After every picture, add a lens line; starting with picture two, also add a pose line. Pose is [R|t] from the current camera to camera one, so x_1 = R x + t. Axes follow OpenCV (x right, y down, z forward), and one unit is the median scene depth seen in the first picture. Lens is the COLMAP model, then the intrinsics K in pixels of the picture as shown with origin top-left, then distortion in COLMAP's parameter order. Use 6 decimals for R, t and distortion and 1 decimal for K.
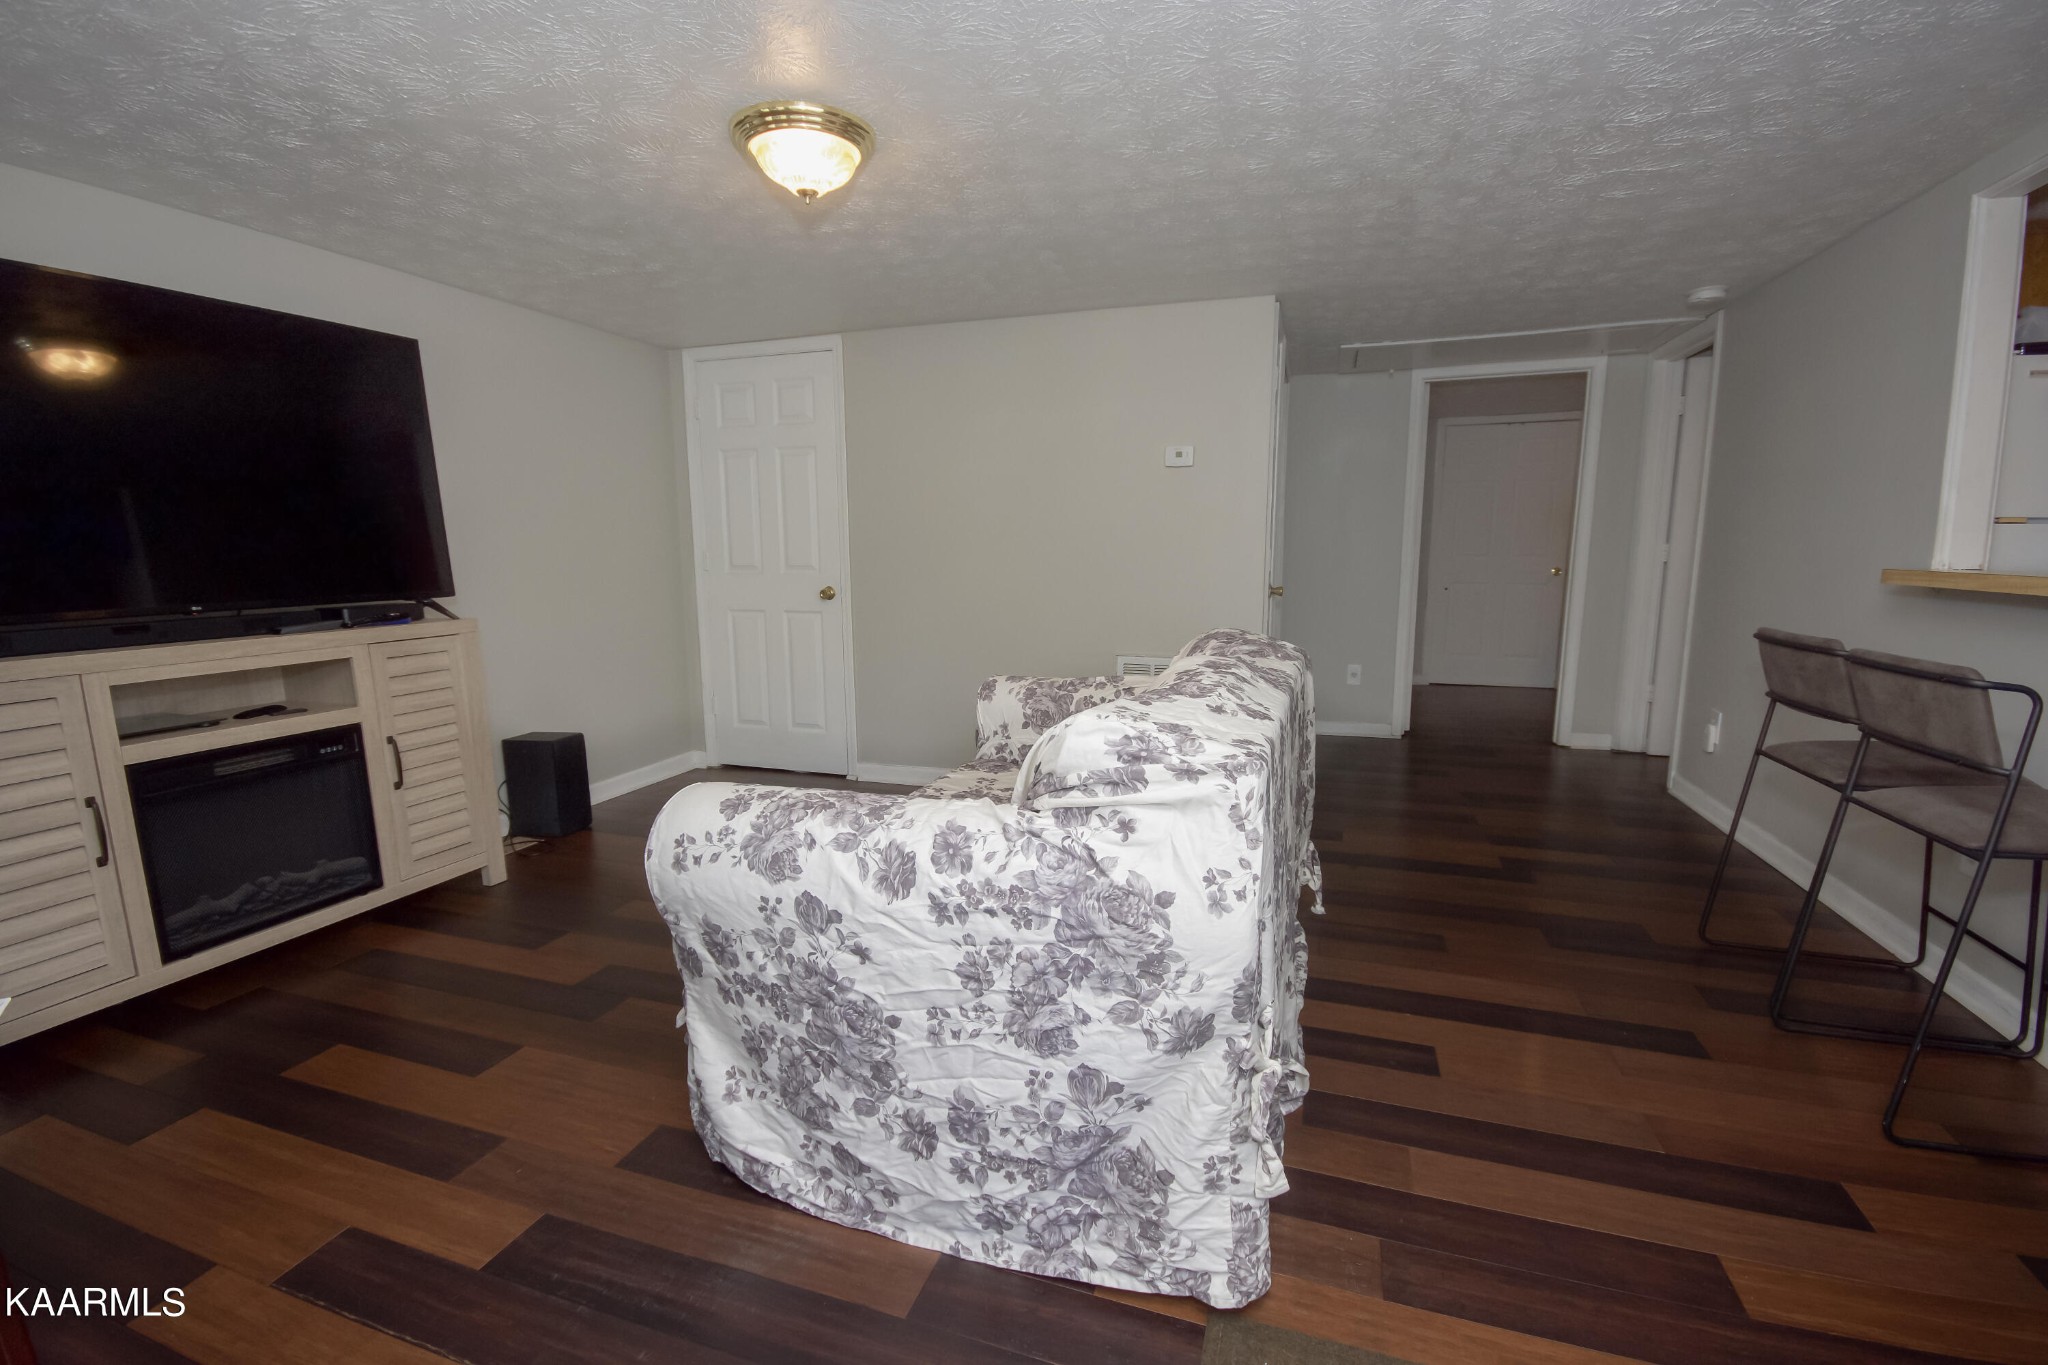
lens RADIAL K [[894.7, 0, 1025.5], [0, 894.7, 697.0], [0, 0, 1]] dist [-0.009179, -0.000171]
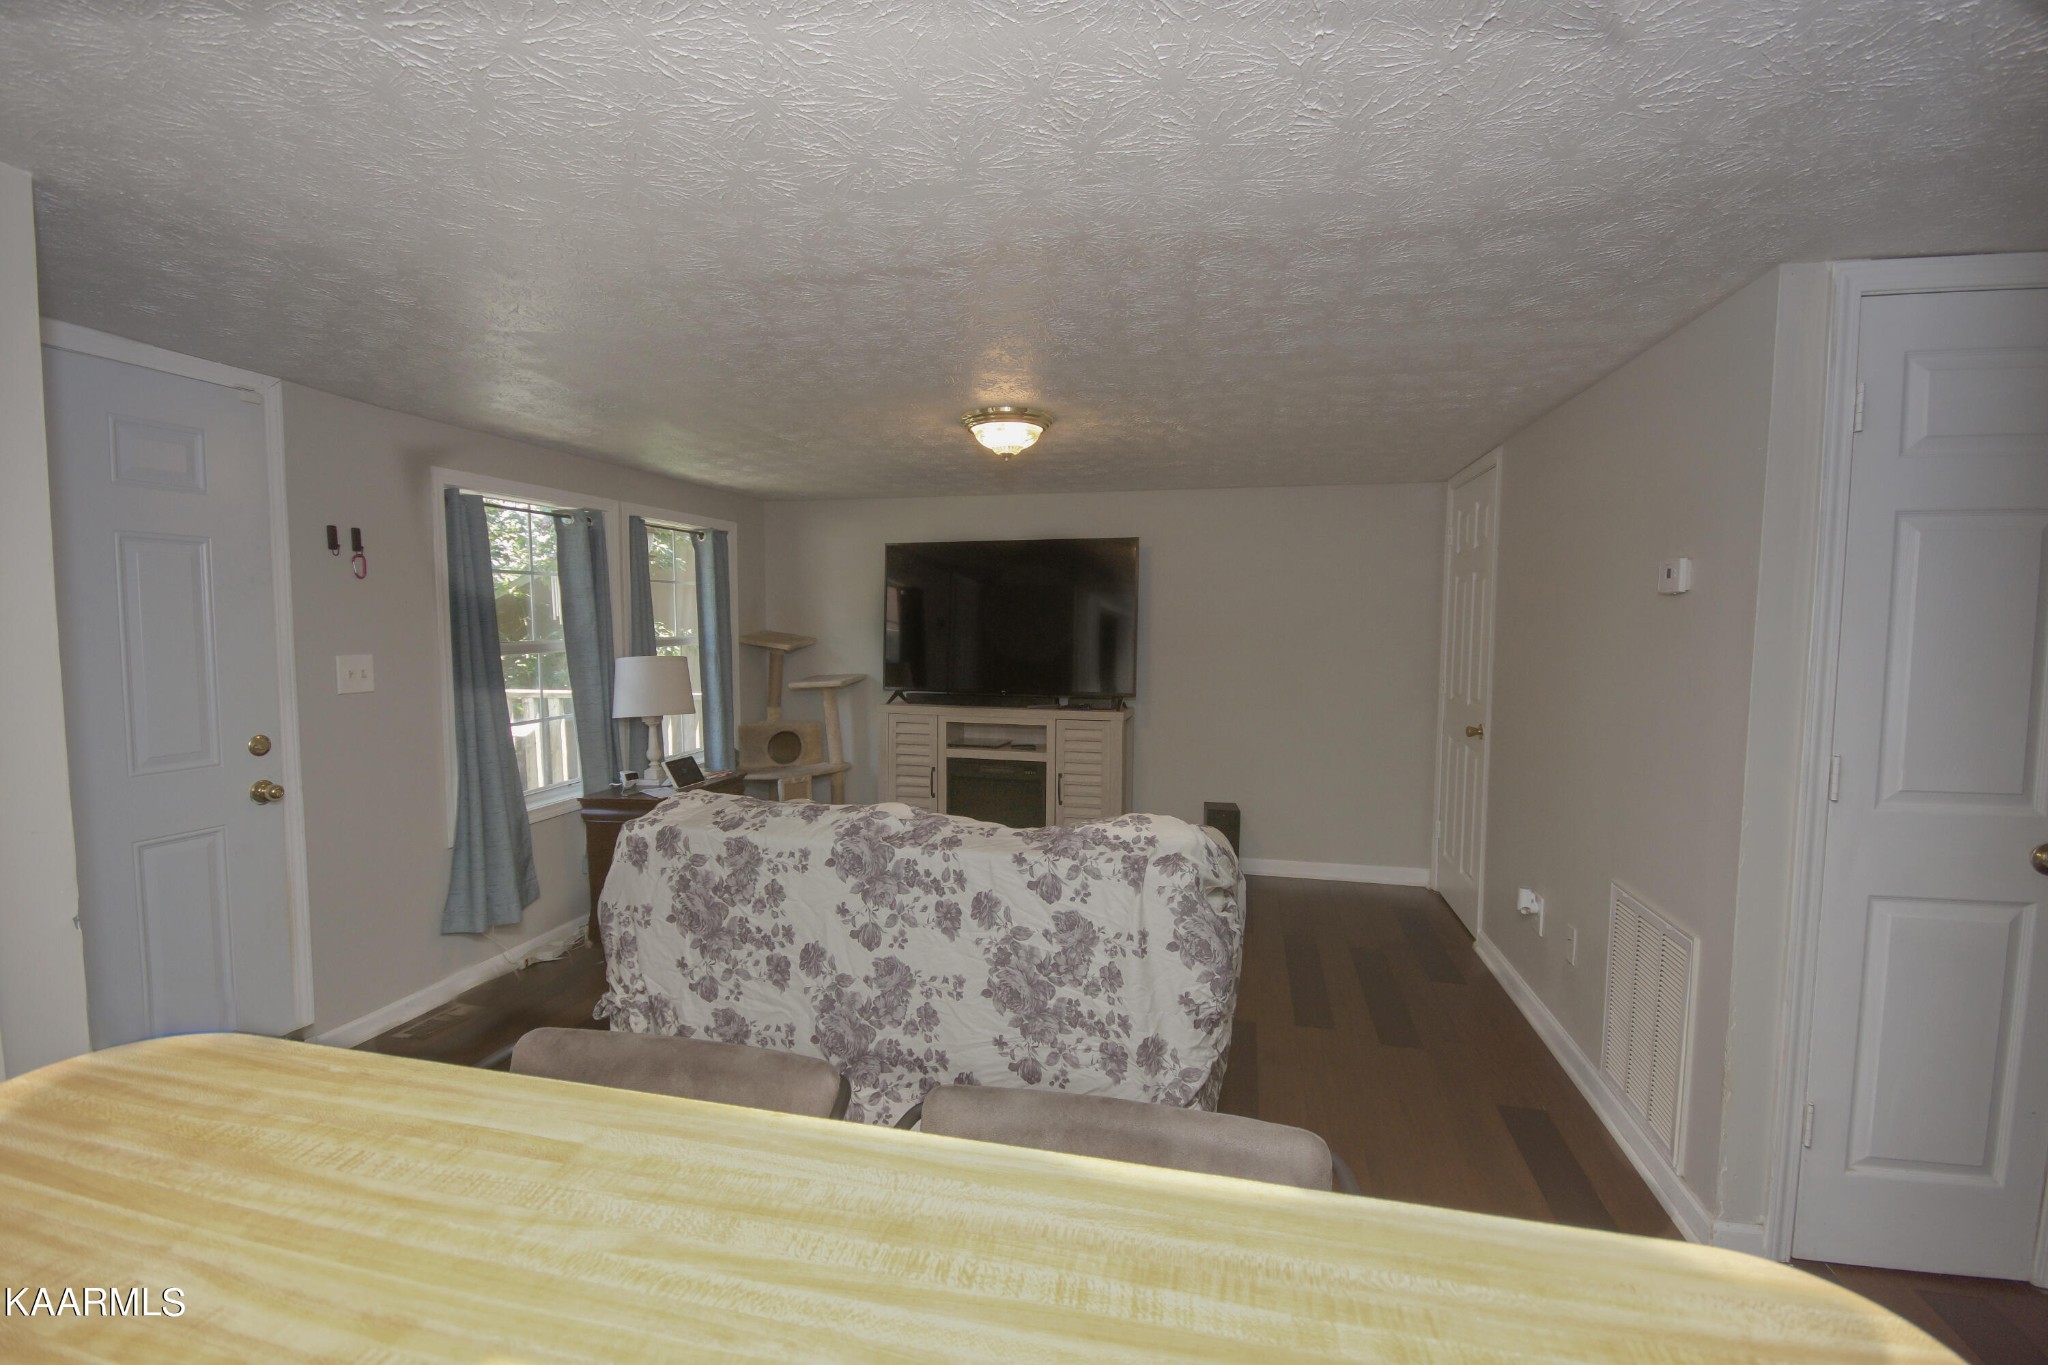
lens RADIAL K [[894.7, 0, 1022.1], [0, 894.7, 685.4], [0, 0, 1]] dist [-0.009179, -0.000171]
pose [[0.088356, 0.079790, -0.992888, 1.029937], [-0.173868, 0.982720, 0.063501, -0.230078], [0.980797, 0.167021, 0.100702, 0.751103]]
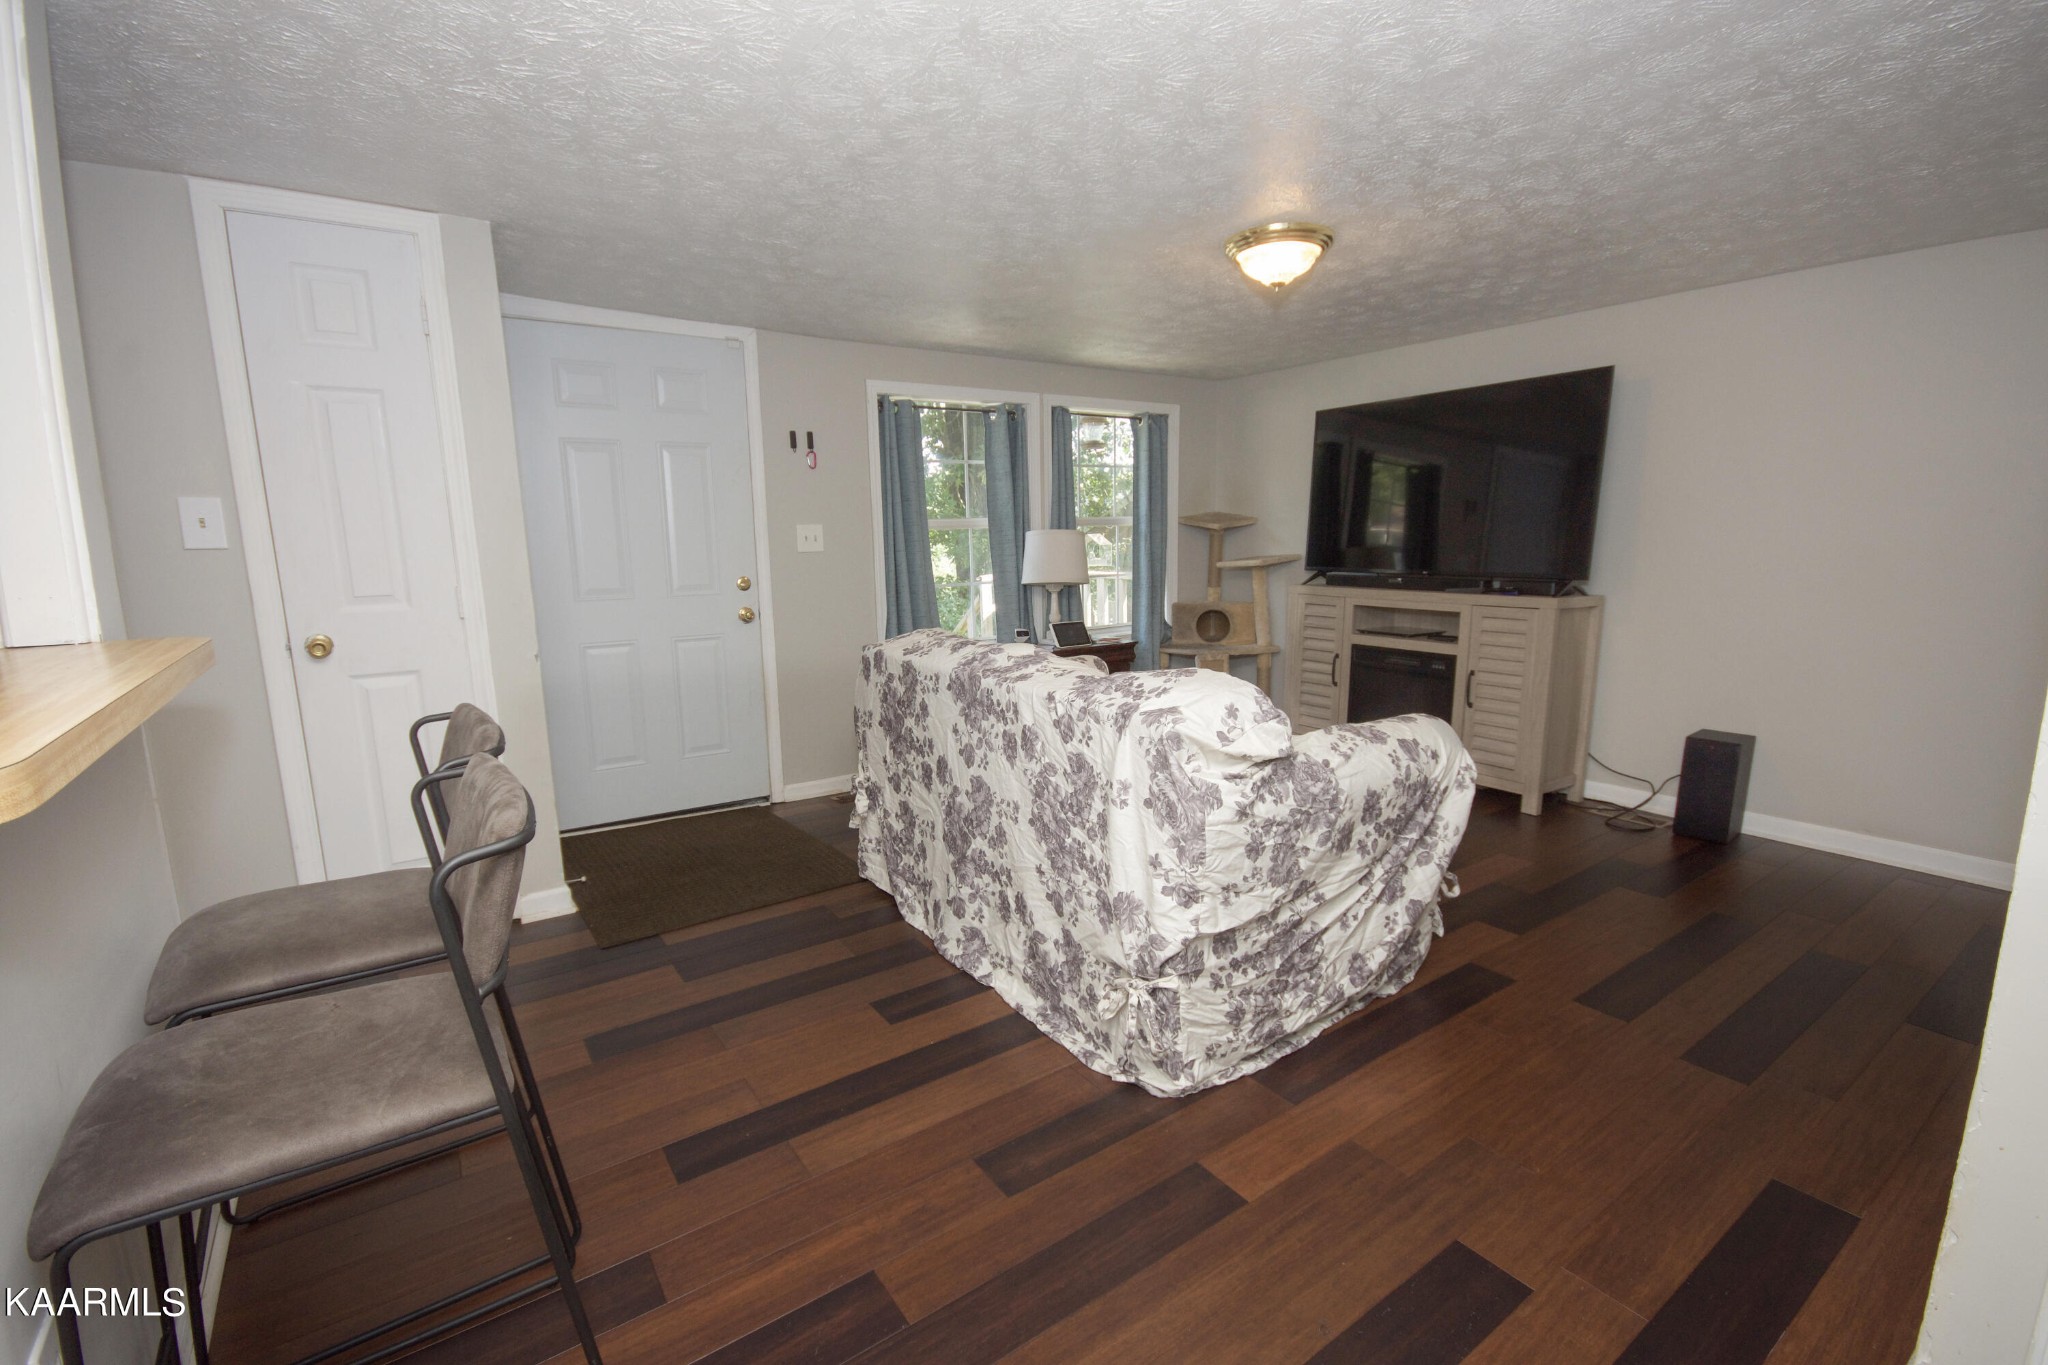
lens RADIAL K [[894.7, 0, 1017.4], [0, 894.7, 682.0], [0, 0, 1]] dist [-0.009179, -0.000171]
pose [[-0.593719, 0.151876, -0.790210, 0.907323], [-0.115715, 0.955705, 0.270626, -0.253857], [0.796309, 0.252115, -0.549845, 1.257332]]
